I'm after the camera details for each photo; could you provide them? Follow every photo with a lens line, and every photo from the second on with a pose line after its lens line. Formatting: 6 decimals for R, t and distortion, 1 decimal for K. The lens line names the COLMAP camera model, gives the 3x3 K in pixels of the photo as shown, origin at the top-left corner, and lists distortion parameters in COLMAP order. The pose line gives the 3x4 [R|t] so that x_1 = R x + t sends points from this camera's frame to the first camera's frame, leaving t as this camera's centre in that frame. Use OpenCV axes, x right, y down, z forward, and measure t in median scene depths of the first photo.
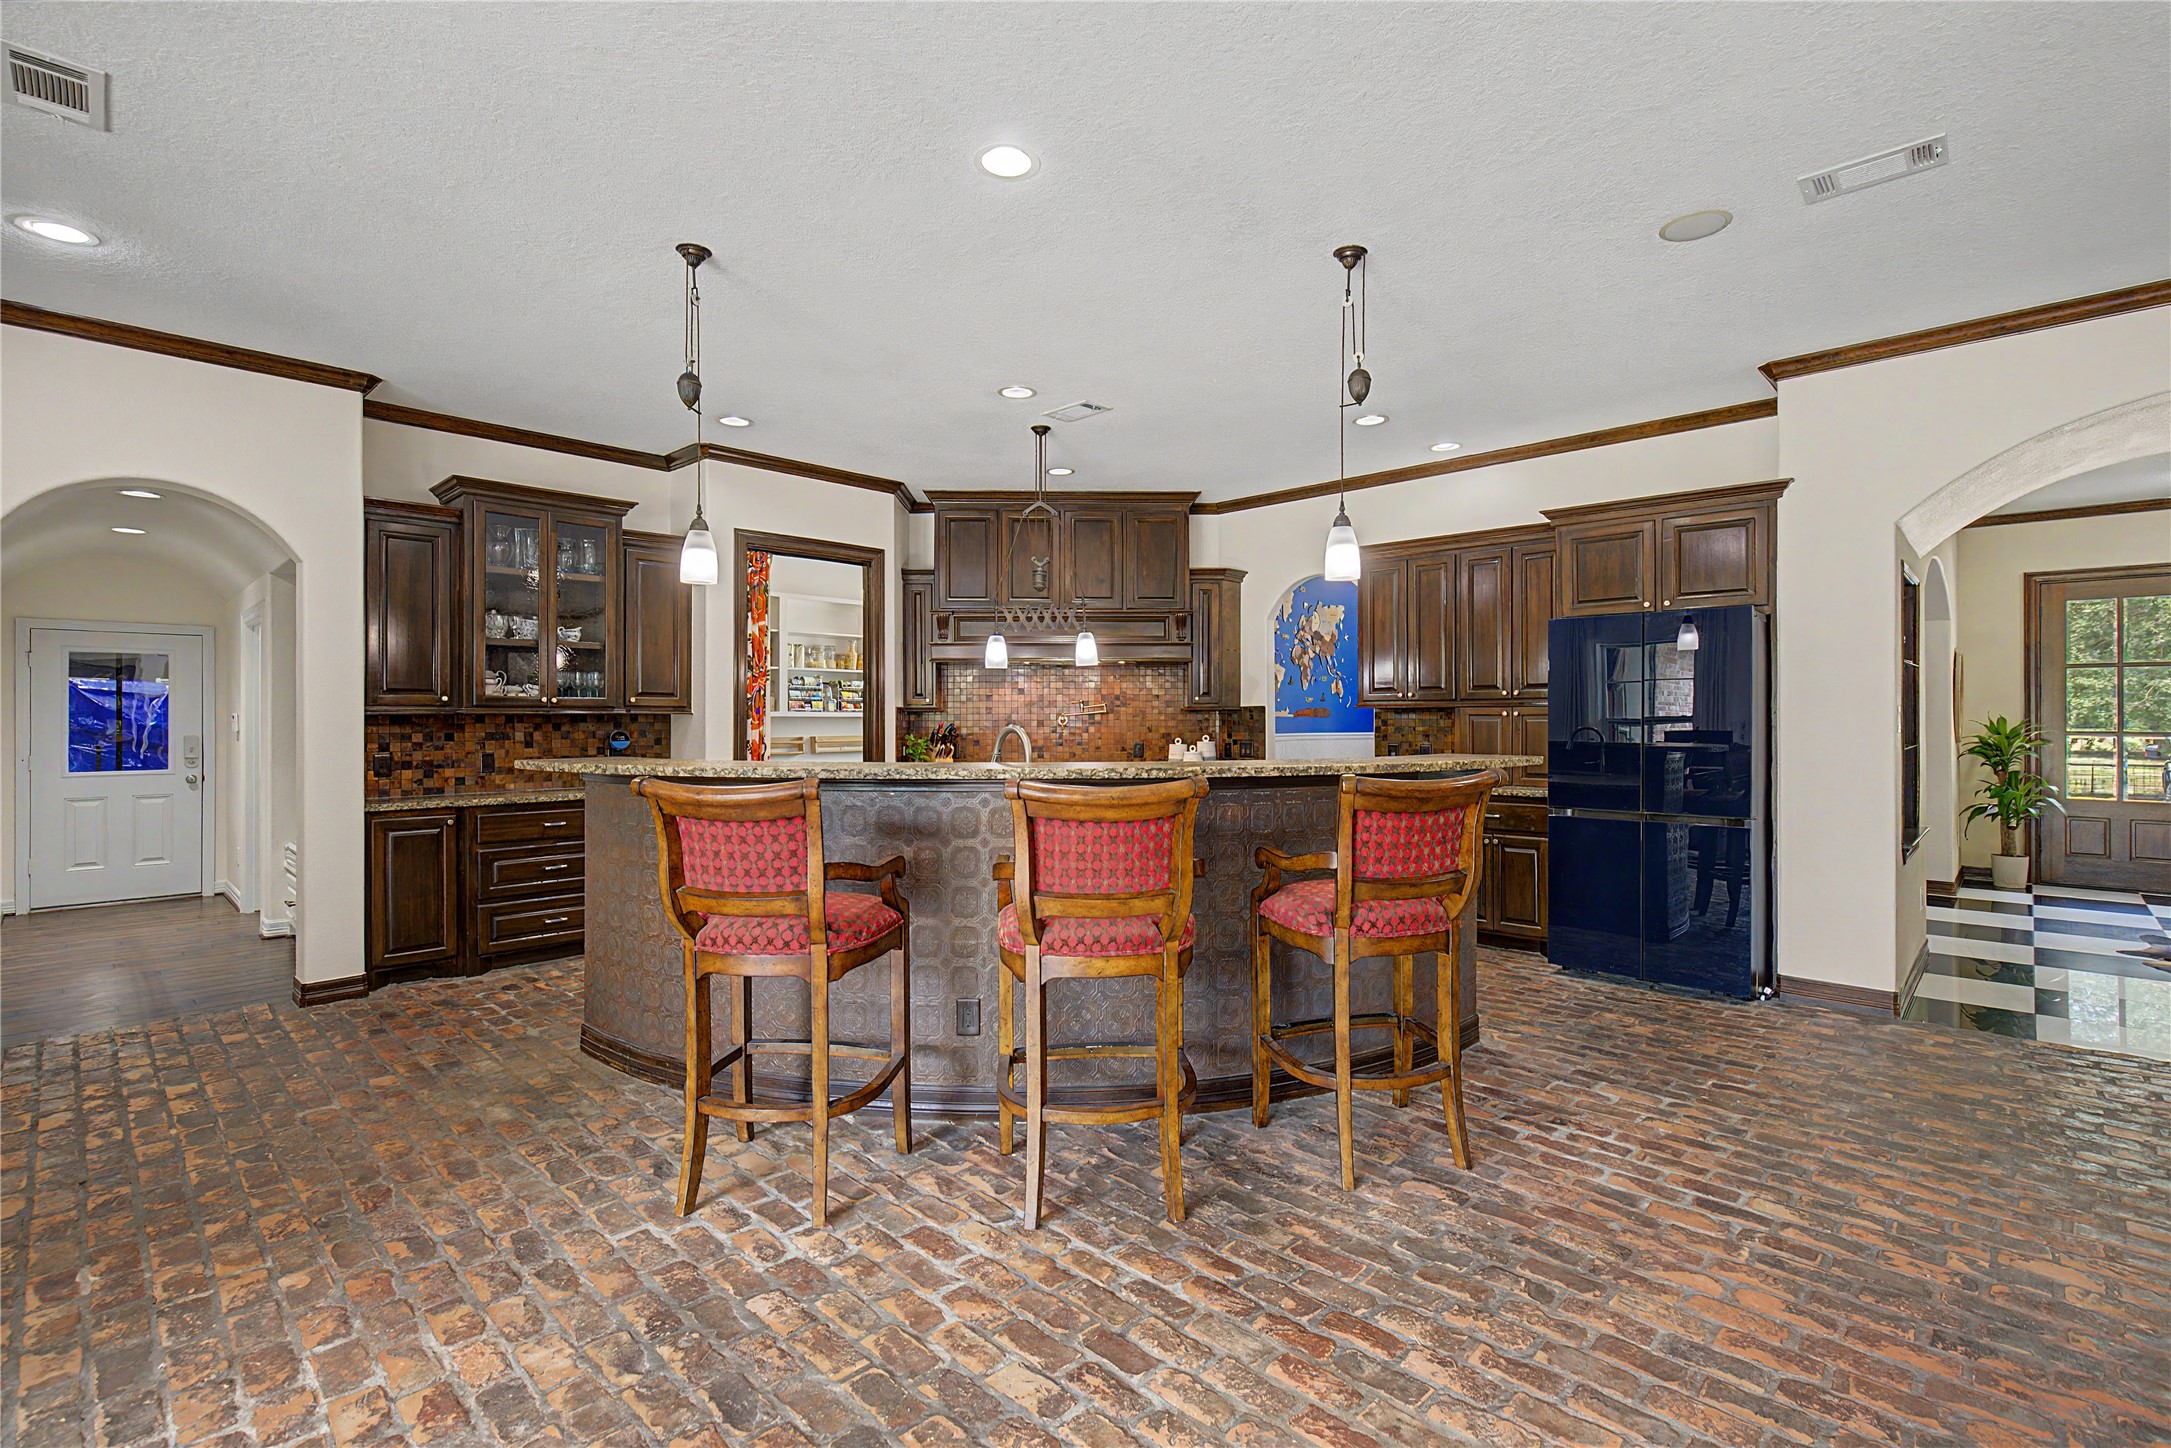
lens RADIAL K [[991.1, 0, 1094.4], [0, 991.1, 714.4], [0, 0, 1]] dist [-0.000301, 0.000677]
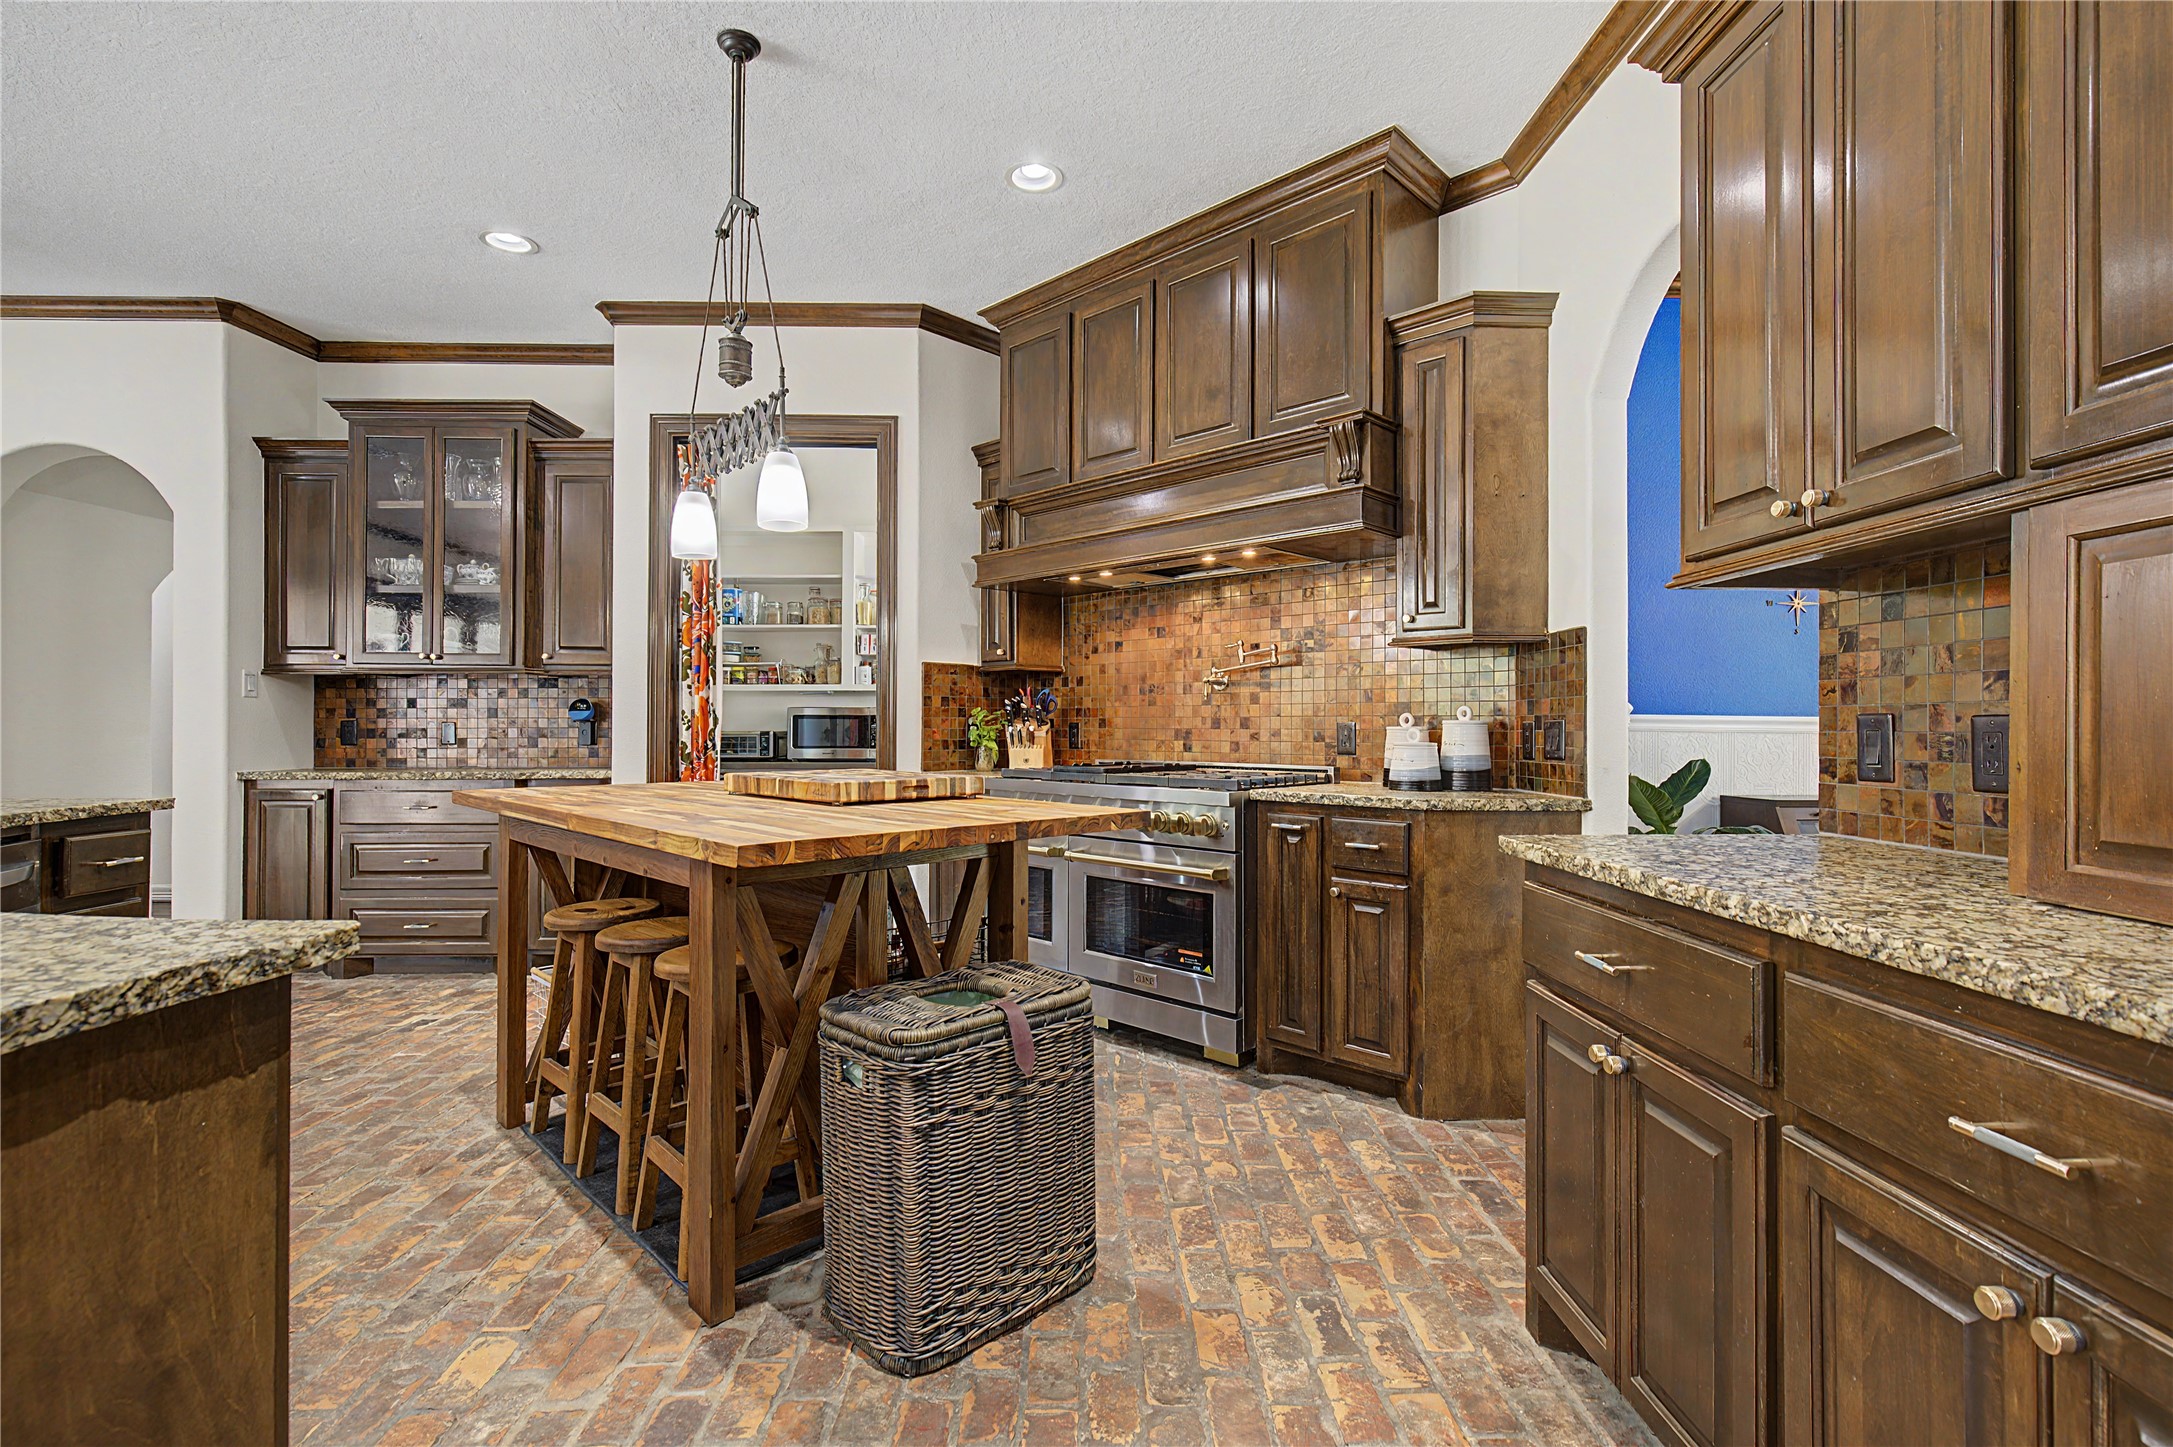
lens RADIAL K [[992.0, 0, 1090.2], [0, 992.0, 721.2], [0, 0, 1]] dist [-0.000301, 0.000677]
pose [[0.701007, 0.000858, -0.713153, 0.354072], [-0.001890, 0.999998, -0.000654, 0.032623], [0.713151, 0.001806, 0.701008, 0.689044]]
